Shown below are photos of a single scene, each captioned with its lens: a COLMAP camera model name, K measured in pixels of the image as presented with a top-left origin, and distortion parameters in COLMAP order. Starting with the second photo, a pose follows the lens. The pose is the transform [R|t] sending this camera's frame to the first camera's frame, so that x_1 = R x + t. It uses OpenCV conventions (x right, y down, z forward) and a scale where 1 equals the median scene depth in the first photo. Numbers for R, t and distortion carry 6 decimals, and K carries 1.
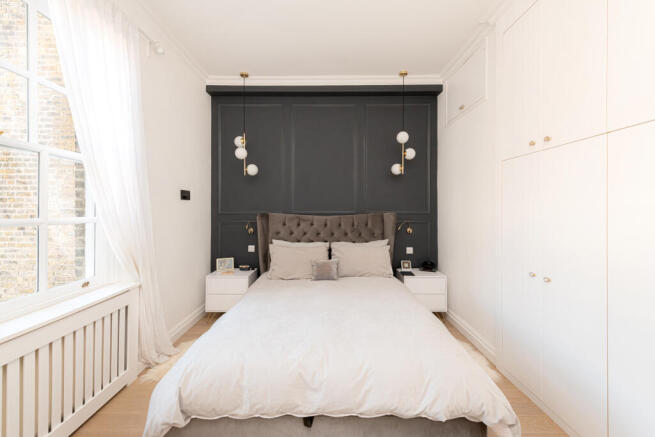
lens RADIAL K [[265.4, 0, 331.9], [0, 265.4, 209.3], [0, 0, 1]] dist [0.008651, -0.000305]
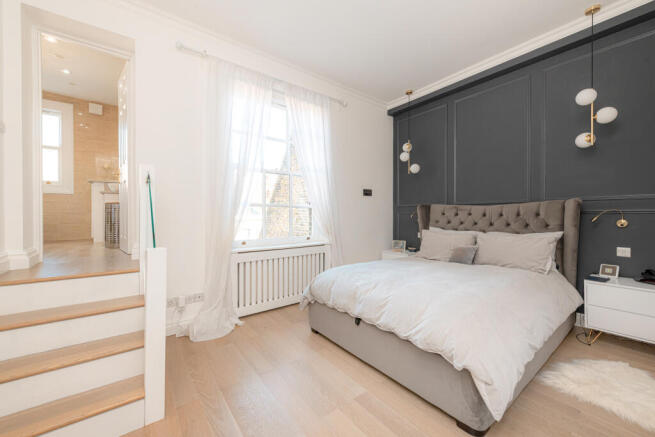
lens RADIAL K [[265.4, 0, 334.8], [0, 265.4, 218.3], [0, 0, 1]] dist [0.008651, -0.000305]
pose [[0.611662, 0.006429, -0.791093, 0.430468], [0.006939, 0.999885, 0.013491, 0.057194], [0.791089, -0.013741, 0.611547, -0.033127]]
